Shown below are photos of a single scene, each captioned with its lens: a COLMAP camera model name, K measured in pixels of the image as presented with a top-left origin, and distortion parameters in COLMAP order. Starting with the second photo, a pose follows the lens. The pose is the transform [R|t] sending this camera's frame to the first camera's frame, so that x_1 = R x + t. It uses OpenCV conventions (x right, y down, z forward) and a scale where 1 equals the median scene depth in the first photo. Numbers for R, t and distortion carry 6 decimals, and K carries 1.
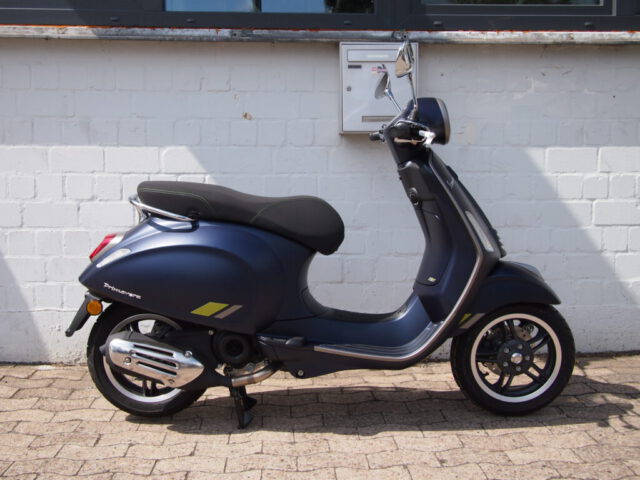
lens RADIAL K [[702.5, 0, 313.7], [0, 702.5, 232.9], [0, 0, 1]] dist [-0.014385, 0.000000]
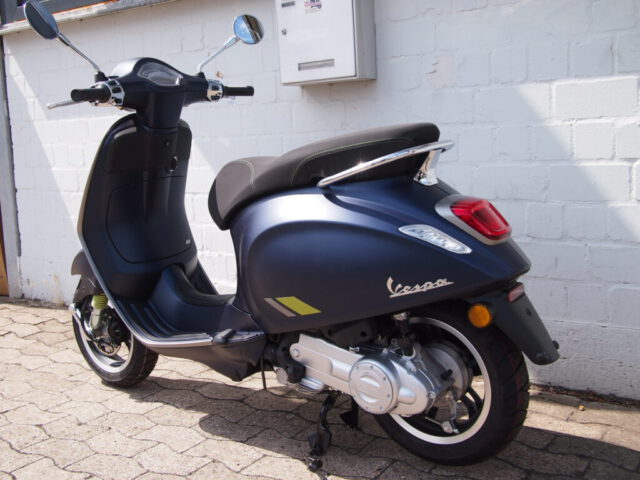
lens RADIAL K [[702.5, 0, 314.9], [0, 702.5, 233.6], [0, 0, 1]] dist [-0.014385, 0.000000]
pose [[0.780969, 0.053814, -0.622247, 0.595672], [-0.010885, 0.997303, 0.072589, -0.025313], [0.624475, -0.049916, 0.779448, 0.345165]]
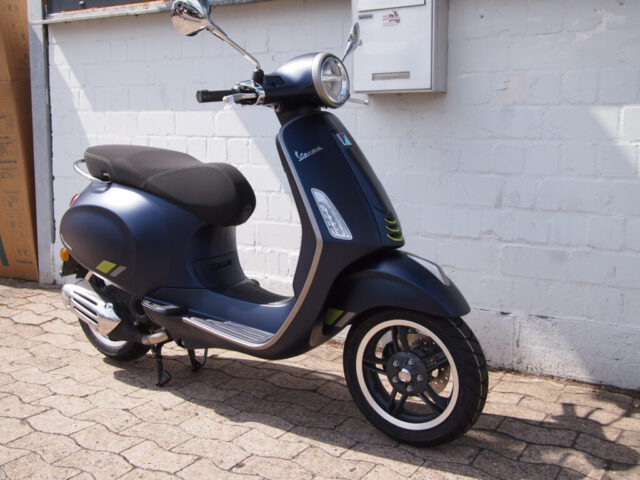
lens RADIAL K [[702.5, 0, 313.7], [0, 702.5, 231.4], [0, 0, 1]] dist [-0.014385, 0.000000]
pose [[0.811776, 0.088194, -0.577270, 0.518474], [-0.054414, 0.995653, 0.075595, -0.031238], [0.581428, -0.029955, 0.813046, 0.232231]]
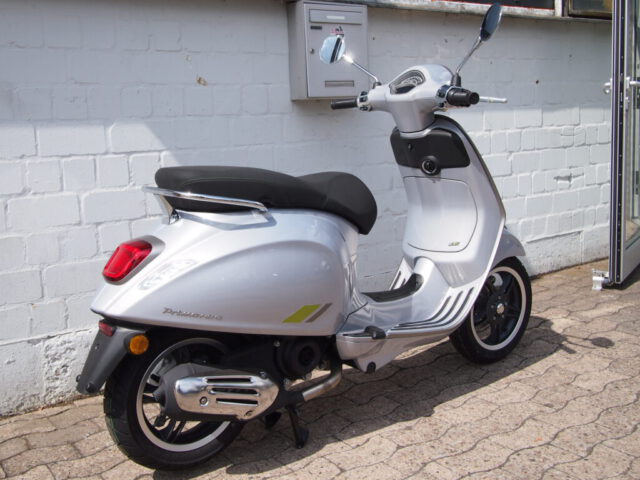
lens RADIAL K [[702.5, 0, 312.2], [0, 702.5, 230.2], [0, 0, 1]] dist [-0.014385, 0.000000]
pose [[0.843409, -0.114079, 0.525021, -0.453429], [0.087965, 0.993332, 0.074526, -0.037307], [-0.530022, -0.016672, 0.847820, 0.196580]]
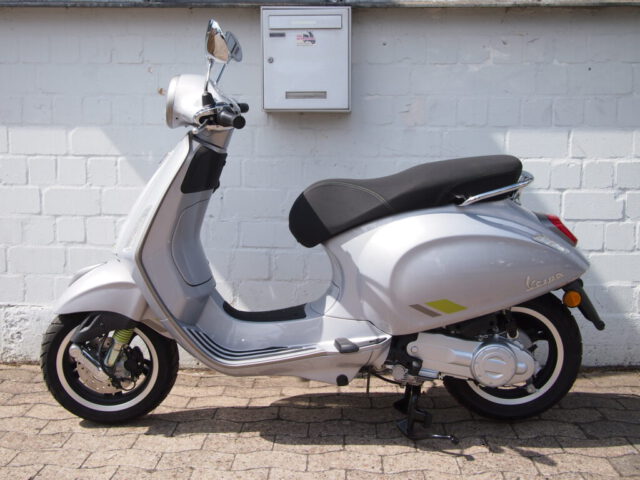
lens RADIAL K [[702.5, 0, 313.9], [0, 702.5, 230.8], [0, 0, 1]] dist [-0.014385, 0.000000]
pose [[0.996279, 0.017445, -0.084405, 0.175953], [-0.015218, 0.999521, 0.026961, -0.016665], [0.084835, -0.025577, 0.996067, 0.123151]]
